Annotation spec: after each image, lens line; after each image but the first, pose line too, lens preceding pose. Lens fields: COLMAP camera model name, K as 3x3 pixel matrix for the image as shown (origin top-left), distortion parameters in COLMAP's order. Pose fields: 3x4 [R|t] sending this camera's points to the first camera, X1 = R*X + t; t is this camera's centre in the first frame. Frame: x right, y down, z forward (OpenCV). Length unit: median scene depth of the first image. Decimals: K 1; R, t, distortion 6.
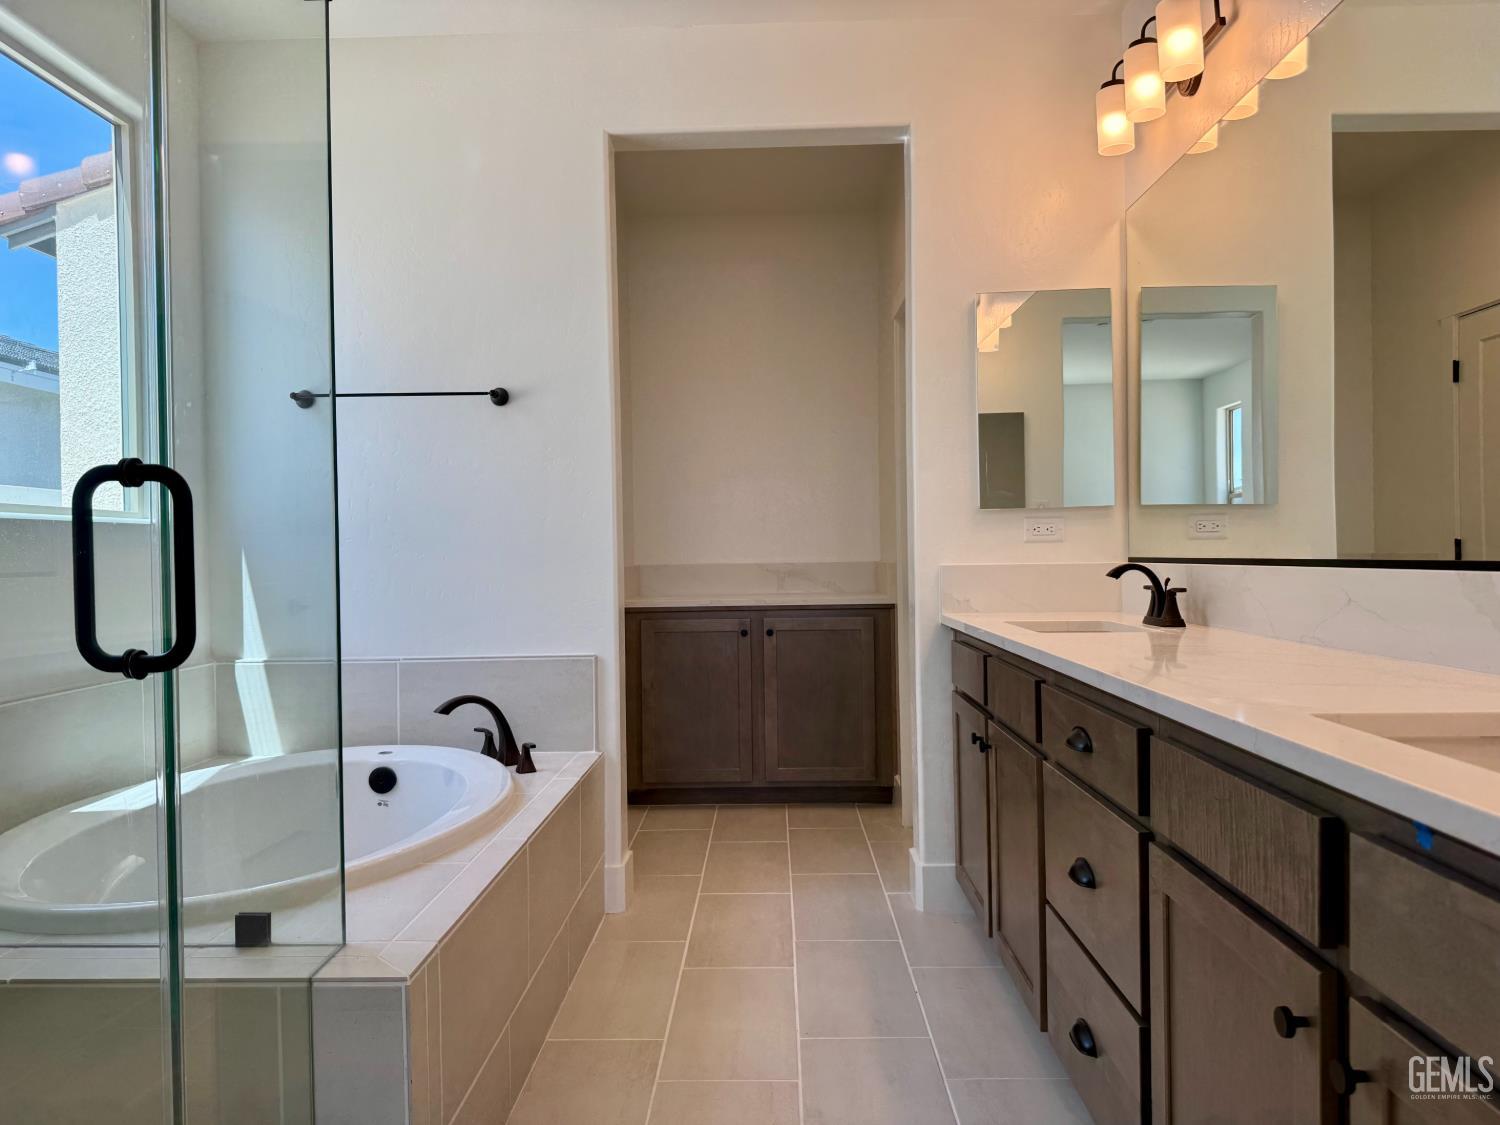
lens RADIAL K [[1056.6, 0, 744.2], [0, 1056.6, 551.9], [0, 0, 1]] dist [0.038979, -0.047095]
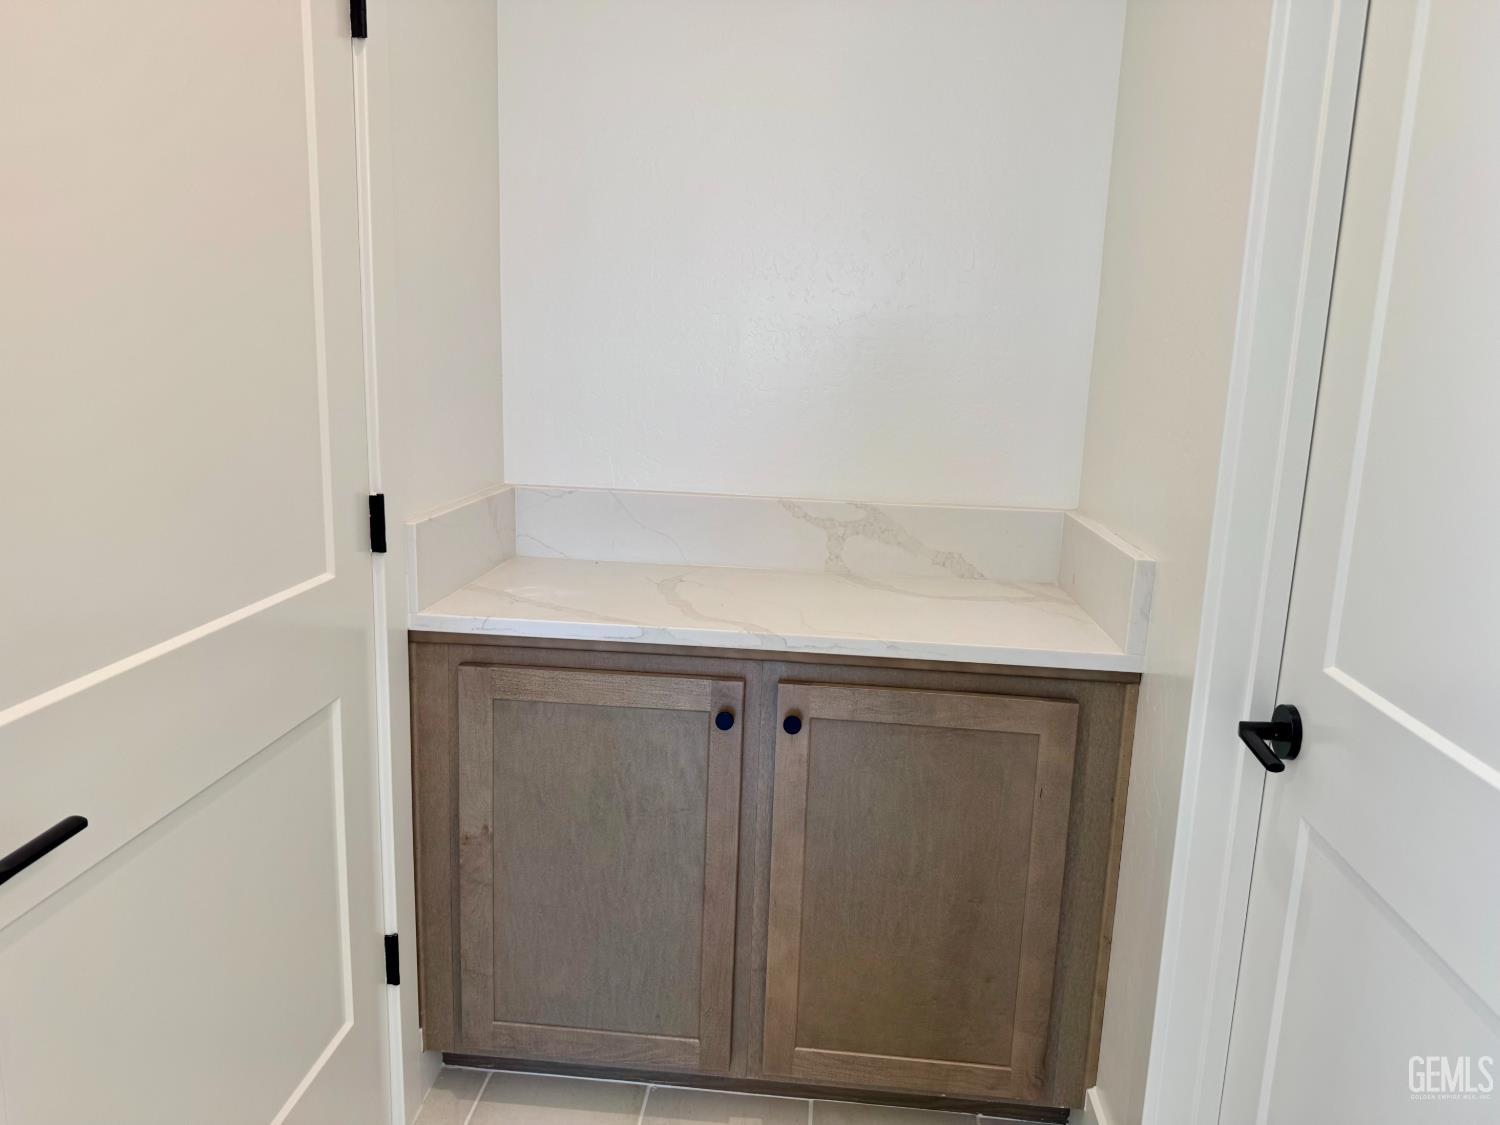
lens RADIAL K [[1056.6, 0, 744.2], [0, 1056.6, 551.9], [0, 0, 1]] dist [0.038979, -0.047095]
pose [[0.996739, 0.061311, -0.052454, 0.033170], [-0.050662, 0.981513, 0.184568, -0.075798], [0.062800, -0.181309, 0.981419, 0.920805]]
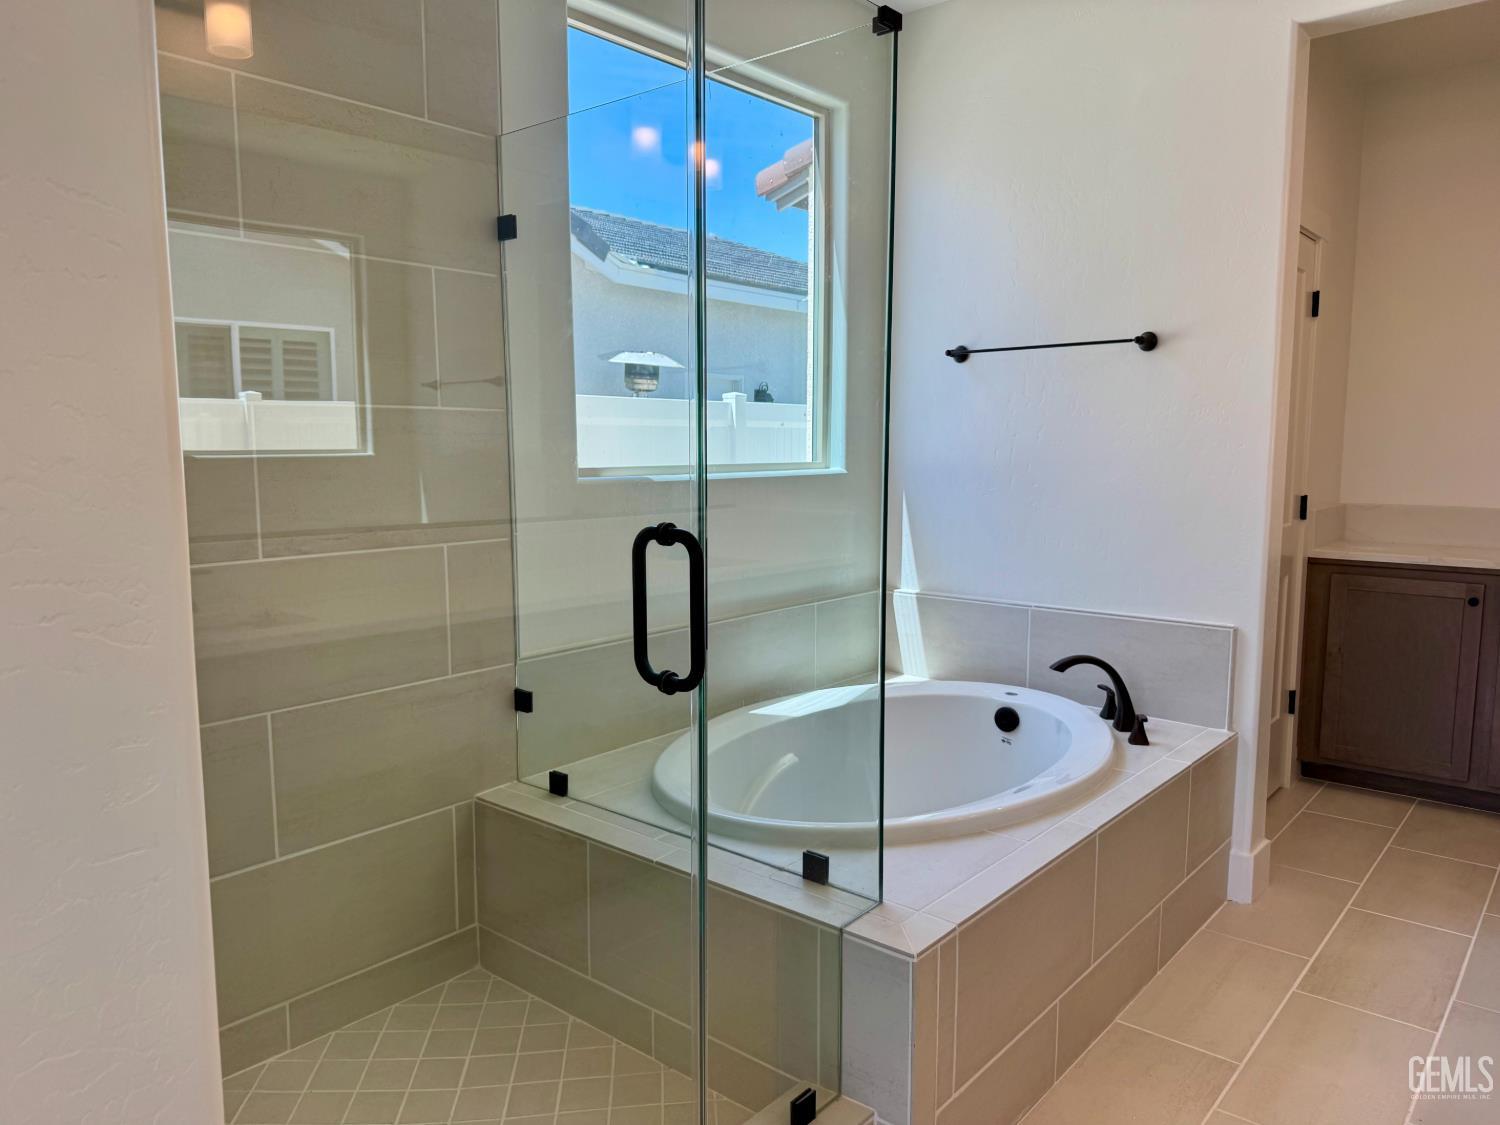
lens RADIAL K [[1047.3, 0, 733.3], [0, 1047.3, 558.9], [0, 0, 1]] dist [0.034633, -0.054736]
pose [[0.775270, 0.086184, -0.625723, 0.088437], [-0.012966, 0.992610, 0.120653, -0.066010], [0.631497, -0.085425, 0.770658, 0.033736]]
